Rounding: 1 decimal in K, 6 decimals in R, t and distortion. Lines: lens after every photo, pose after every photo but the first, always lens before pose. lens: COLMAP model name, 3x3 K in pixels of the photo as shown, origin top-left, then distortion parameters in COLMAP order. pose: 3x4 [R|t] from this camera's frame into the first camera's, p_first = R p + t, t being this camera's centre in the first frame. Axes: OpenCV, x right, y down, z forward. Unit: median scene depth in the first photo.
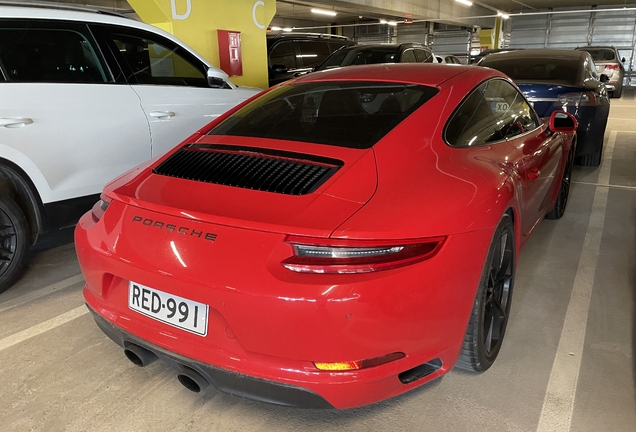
lens RADIAL K [[520.6, 0, 318.0], [0, 520.6, 216.0], [0, 0, 1]] dist [0.067872, -0.001623]
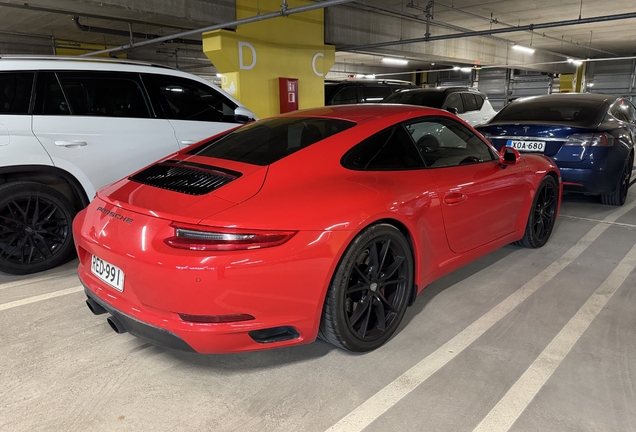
lens RADIAL K [[491.3, 0, 318.0], [0, 491.3, 216.0], [0, 0, 1]] dist [0.048441, -0.008508]
pose [[0.974597, 0.054841, -0.217148, 0.272313], [-0.068911, 0.995950, -0.057752, 0.032755], [0.213101, 0.071249, 0.974429, -0.091116]]
